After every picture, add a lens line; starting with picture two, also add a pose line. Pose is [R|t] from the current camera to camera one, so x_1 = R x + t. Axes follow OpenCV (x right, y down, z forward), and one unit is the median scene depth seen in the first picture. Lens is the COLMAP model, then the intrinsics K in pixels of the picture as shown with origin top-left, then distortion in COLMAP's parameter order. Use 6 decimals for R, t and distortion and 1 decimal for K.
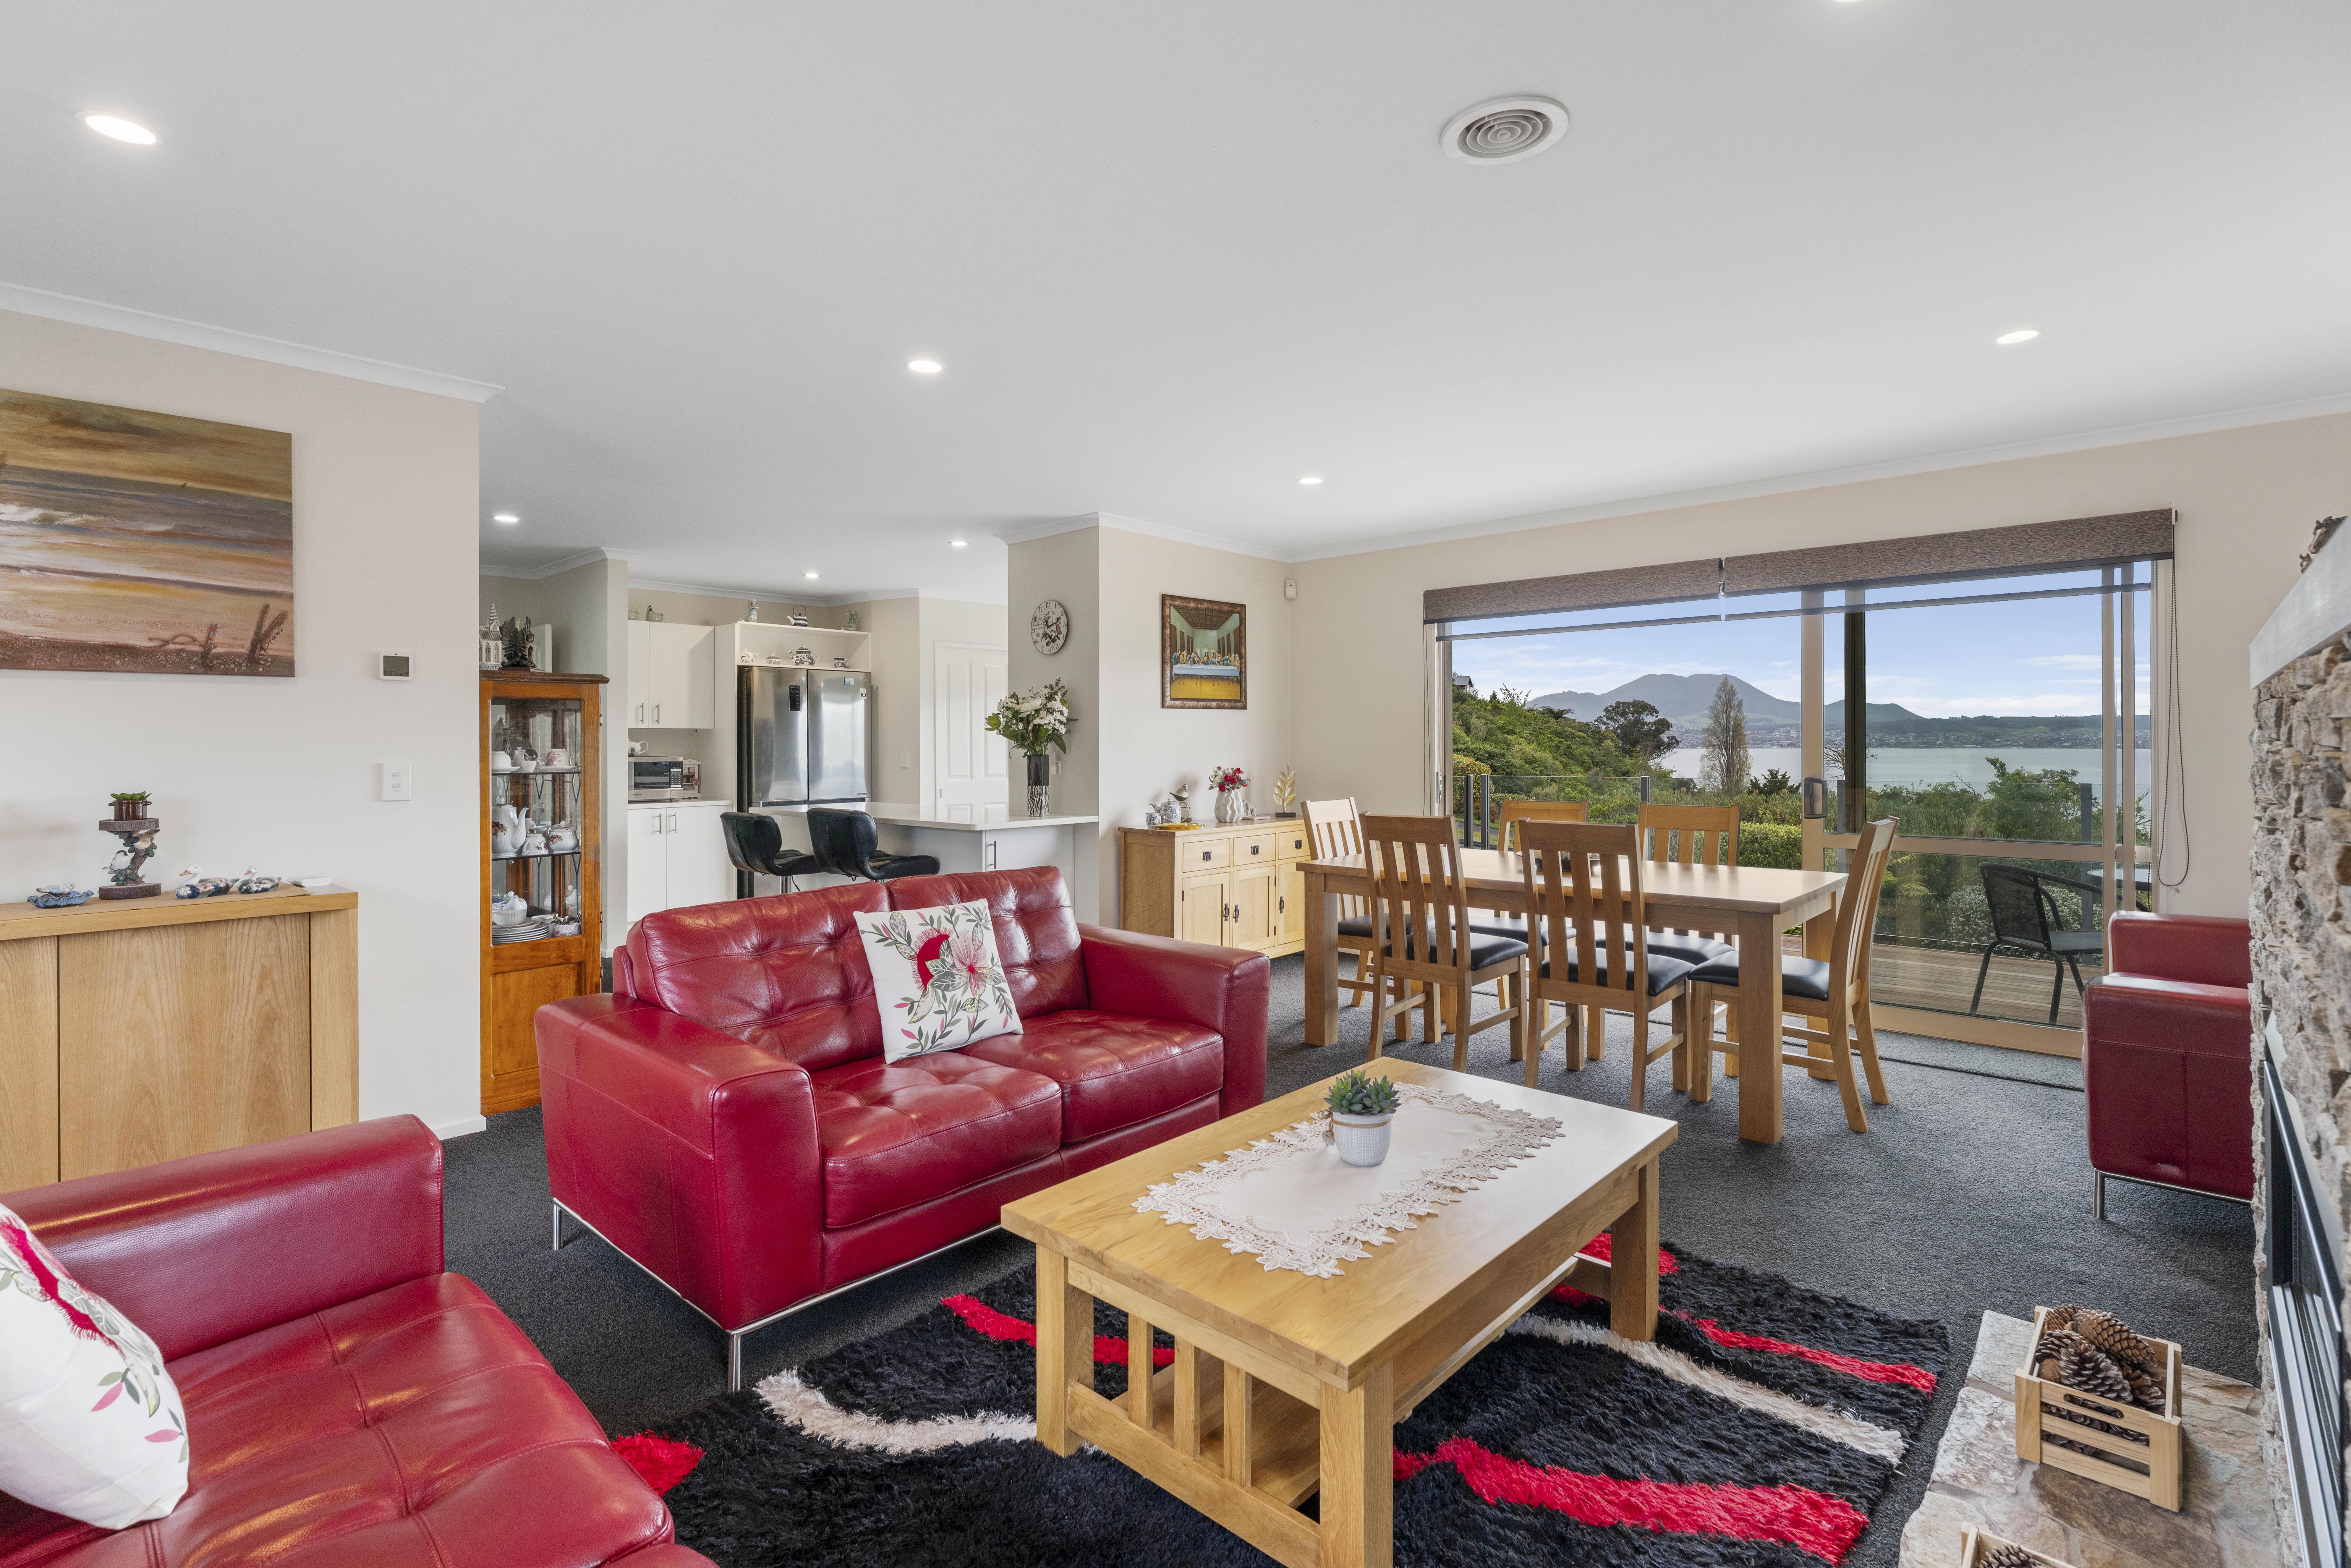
lens RADIAL K [[1076.3, 0, 1174.8], [0, 1076.3, 746.5], [0, 0, 1]] dist [-0.002151, -0.000483]
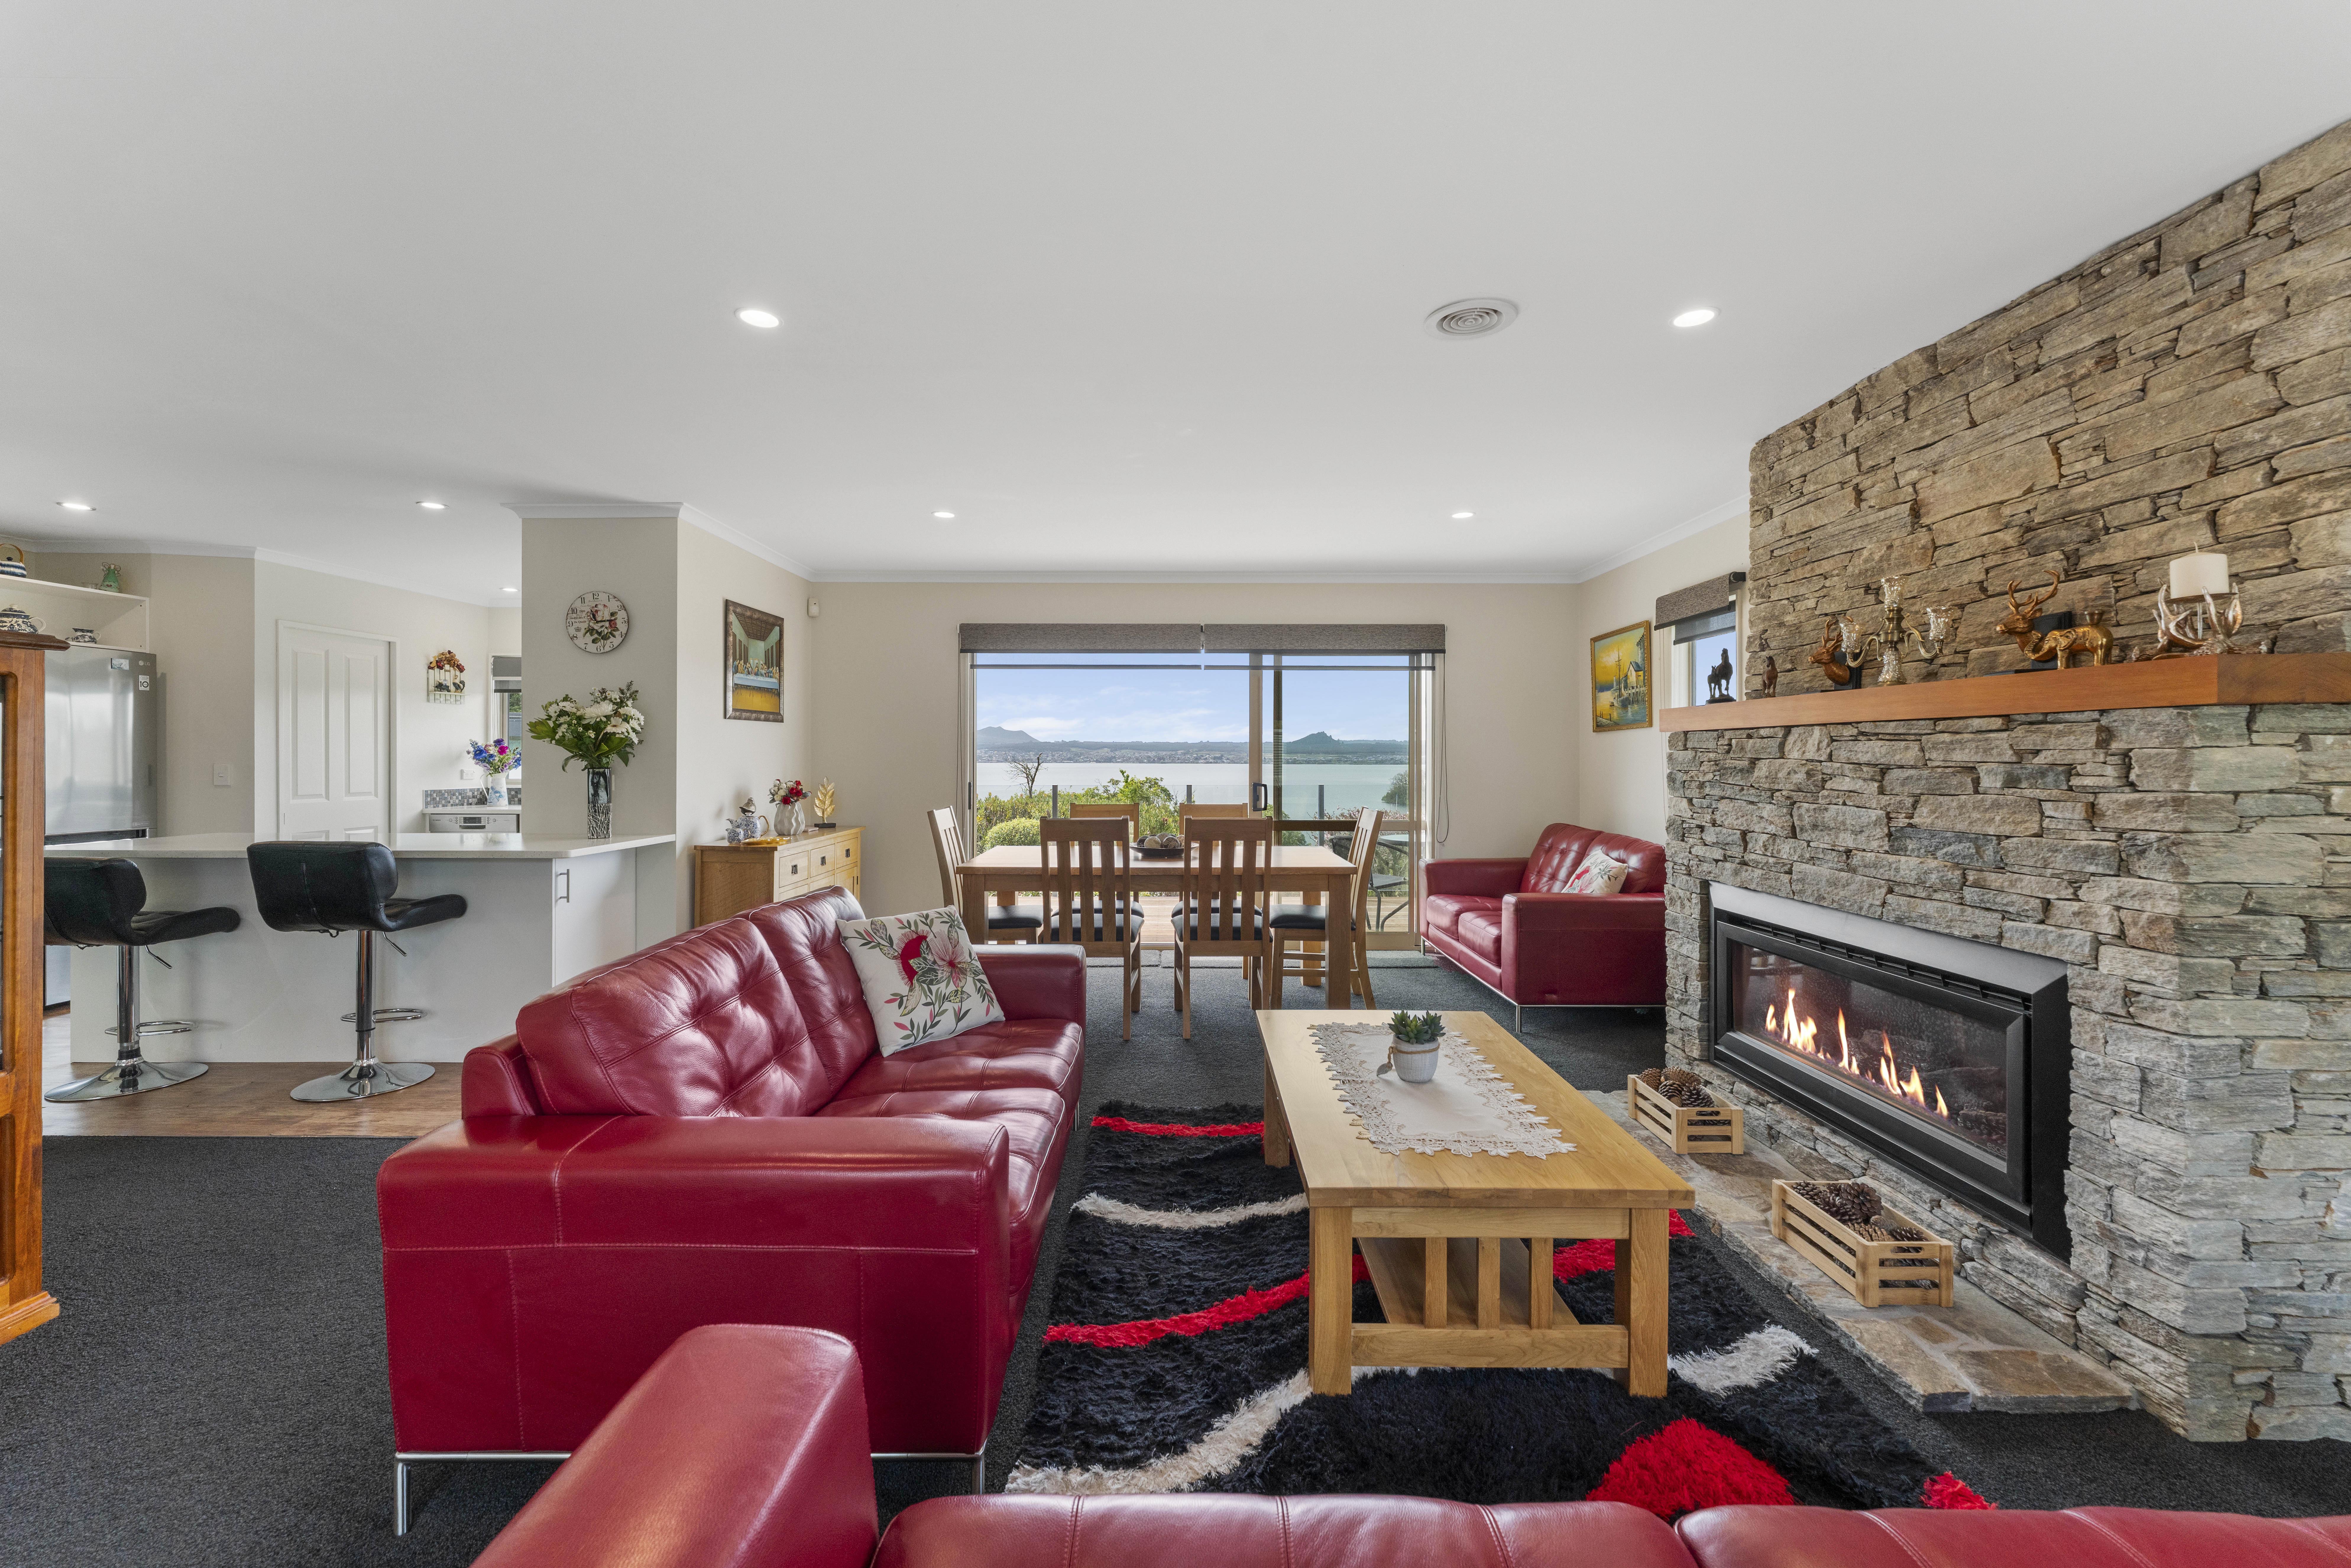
lens RADIAL K [[932.3, 0, 1158.5], [0, 932.3, 764.1], [0, 0, 1]] dist [-0.002875, -0.000436]
pose [[0.741804, 0.001196, 0.670616, -0.292916], [-0.003469, 0.999992, 0.002054, 0.001337], [-0.670608, -0.003850, 0.741802, 0.135663]]
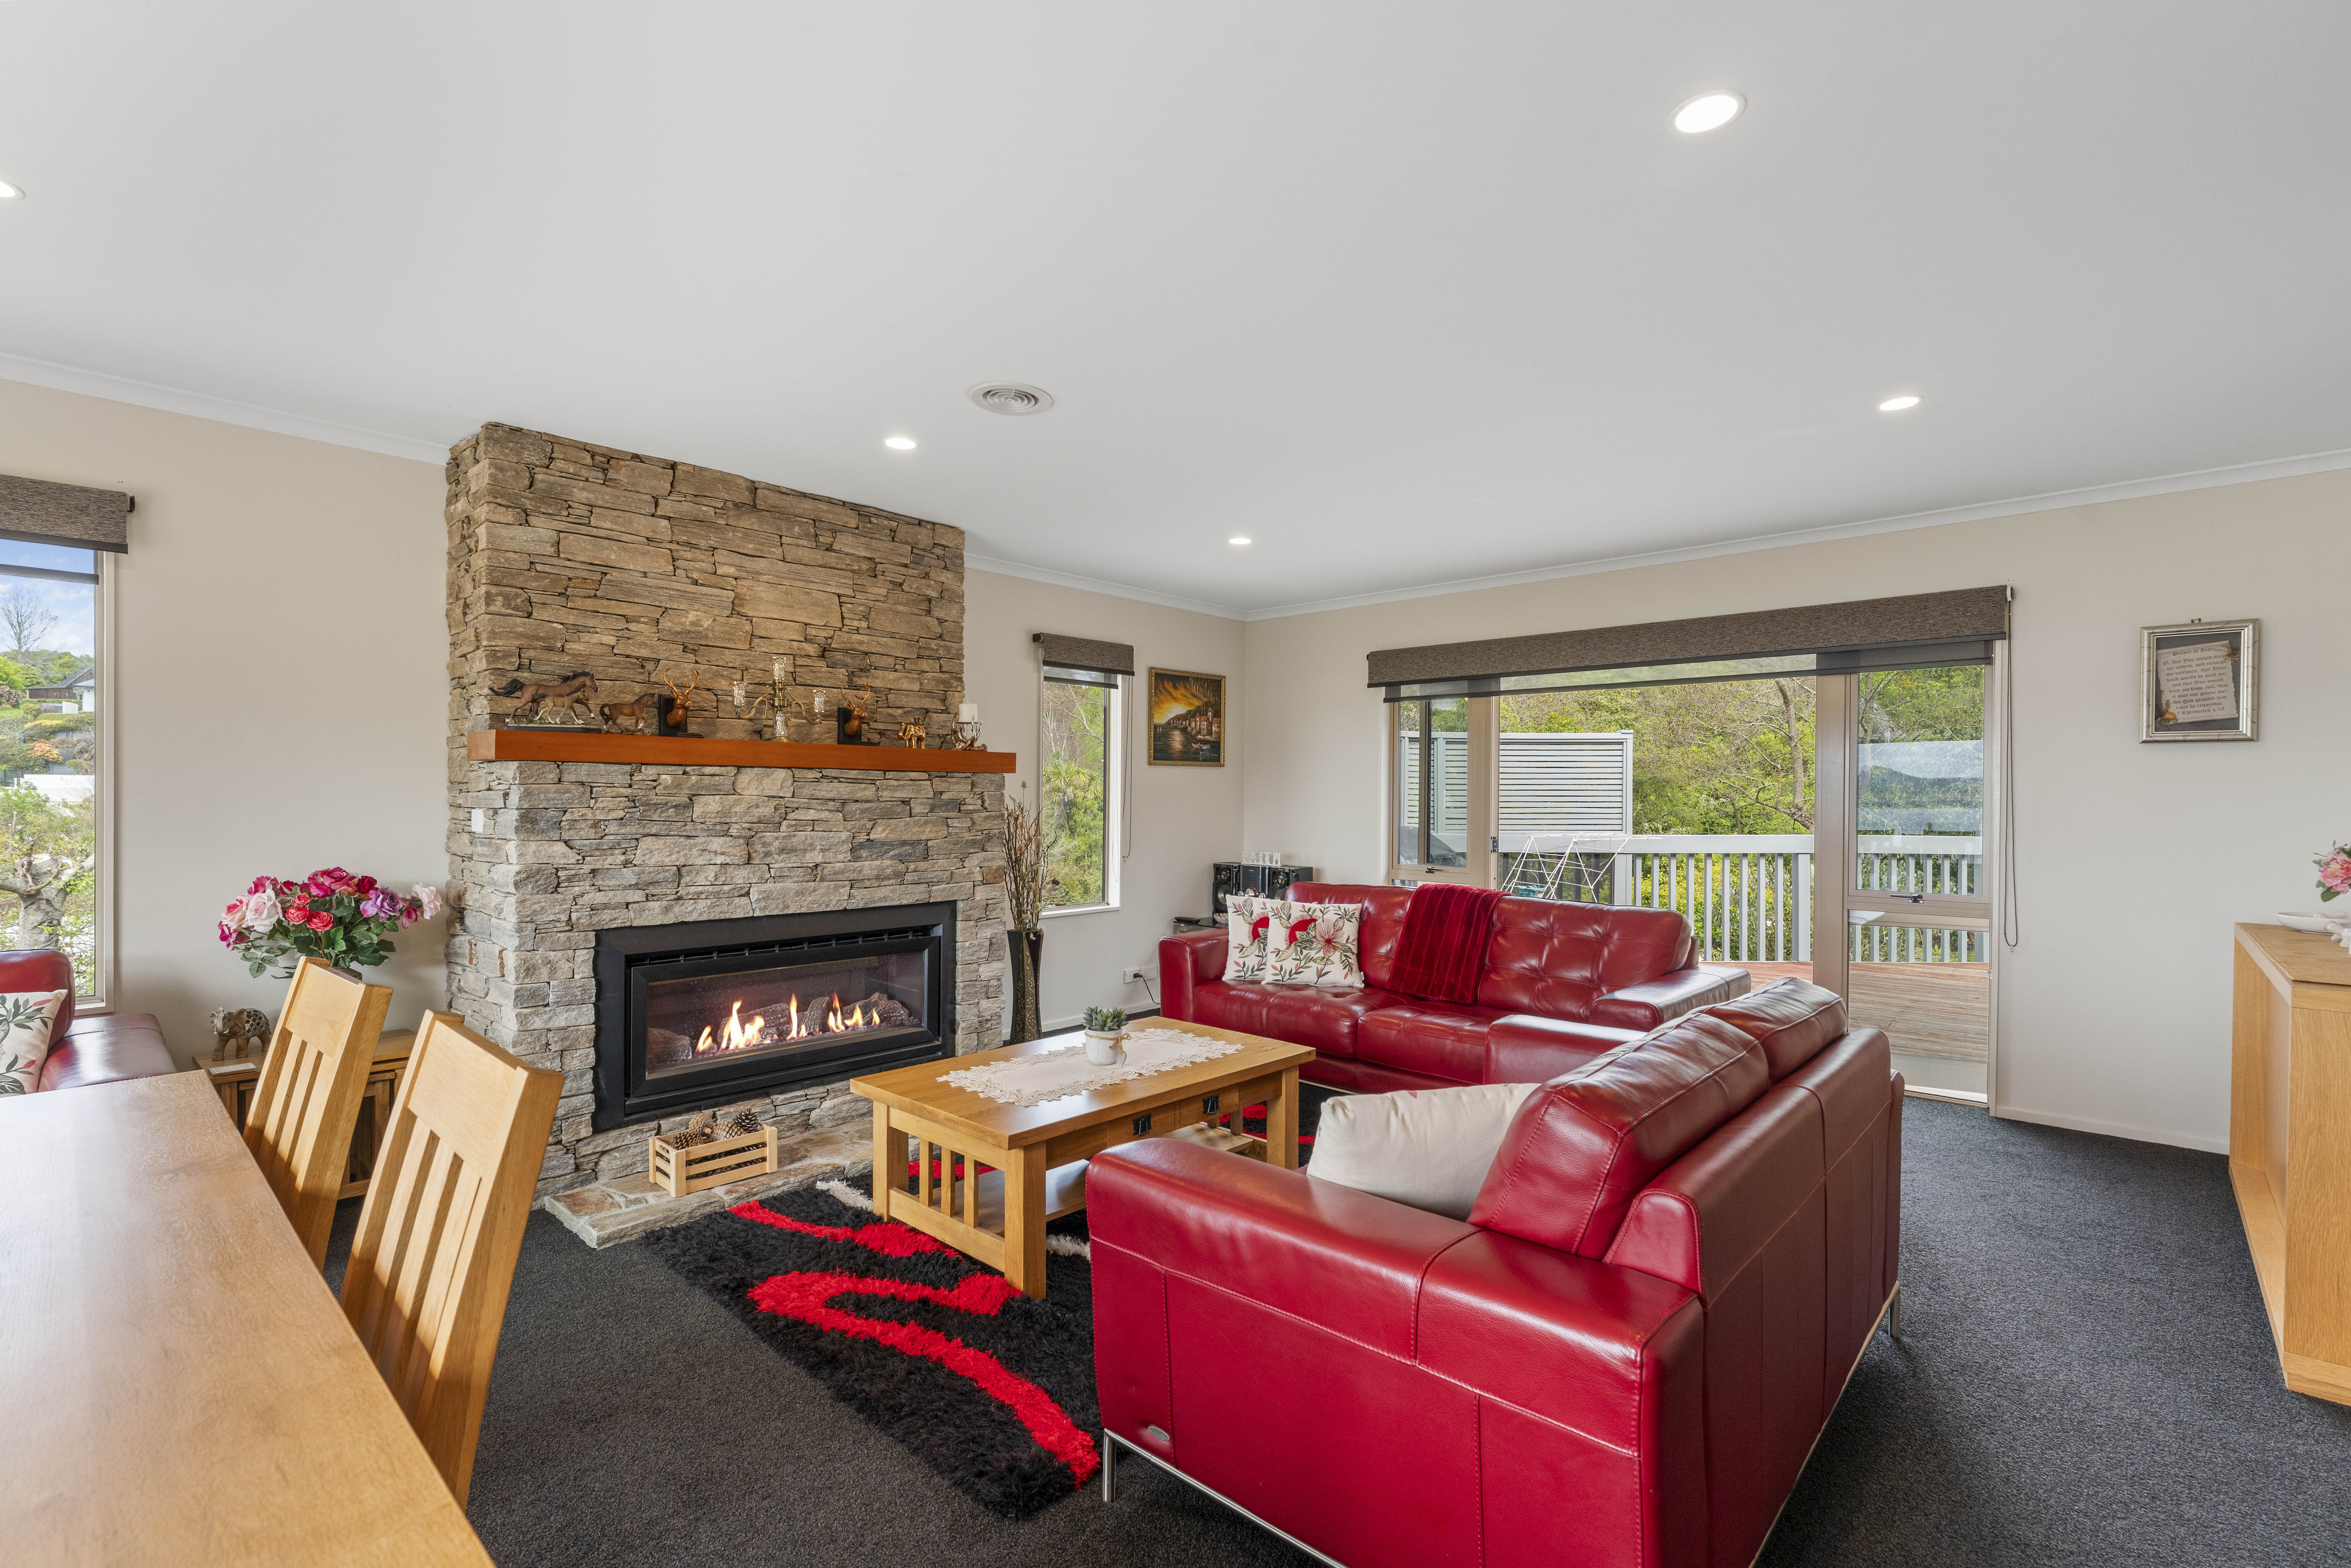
lens RADIAL K [[1076.3, 0, 1177.8], [0, 1076.3, 801.1], [0, 0, 1]] dist [-0.002151, -0.000483]
pose [[-0.999954, 0.001454, -0.009490, 0.027198], [0.001424, 0.999994, 0.003095, 0.000289], [0.009495, 0.003081, -0.999950, 0.918776]]
